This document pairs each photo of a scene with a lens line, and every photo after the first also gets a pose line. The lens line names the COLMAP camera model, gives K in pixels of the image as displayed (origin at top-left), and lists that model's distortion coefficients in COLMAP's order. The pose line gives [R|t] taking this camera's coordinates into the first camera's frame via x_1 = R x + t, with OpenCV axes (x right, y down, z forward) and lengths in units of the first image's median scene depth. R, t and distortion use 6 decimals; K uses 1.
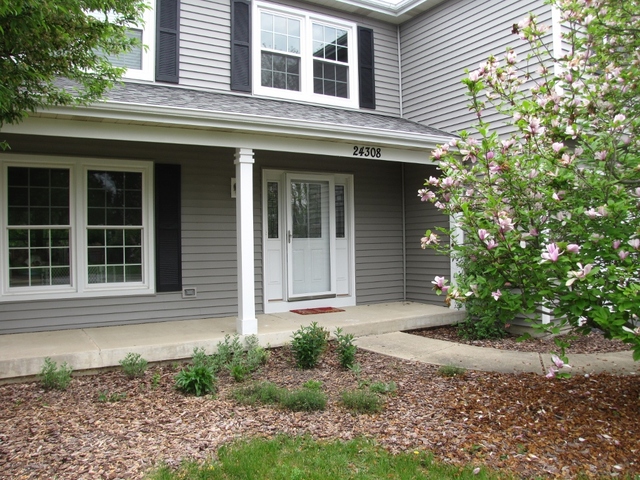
lens RADIAL K [[529.0, 0, 320.0], [0, 529.0, 240.0], [0, 0, 1]] dist [-0.105424, 0.008608]
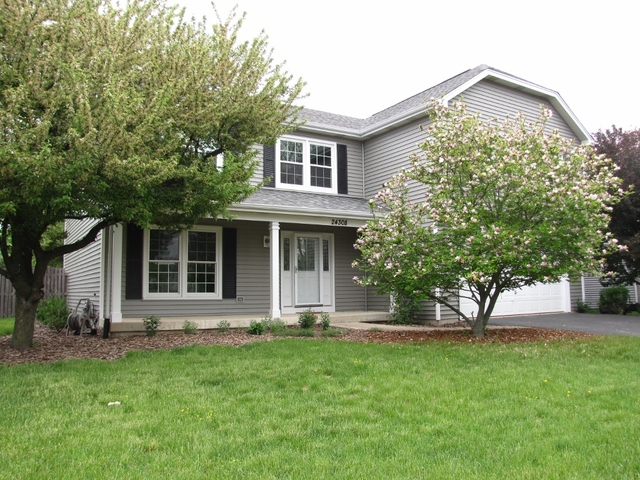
lens RADIAL K [[529.0, 0, 320.0], [0, 529.0, 240.0], [0, 0, 1]] dist [-0.105424, 0.008608]
pose [[0.999973, 0.004808, 0.005540, 0.010668], [-0.004278, 0.995760, -0.091887, 0.056201], [-0.005958, 0.091861, 0.995754, -0.735840]]
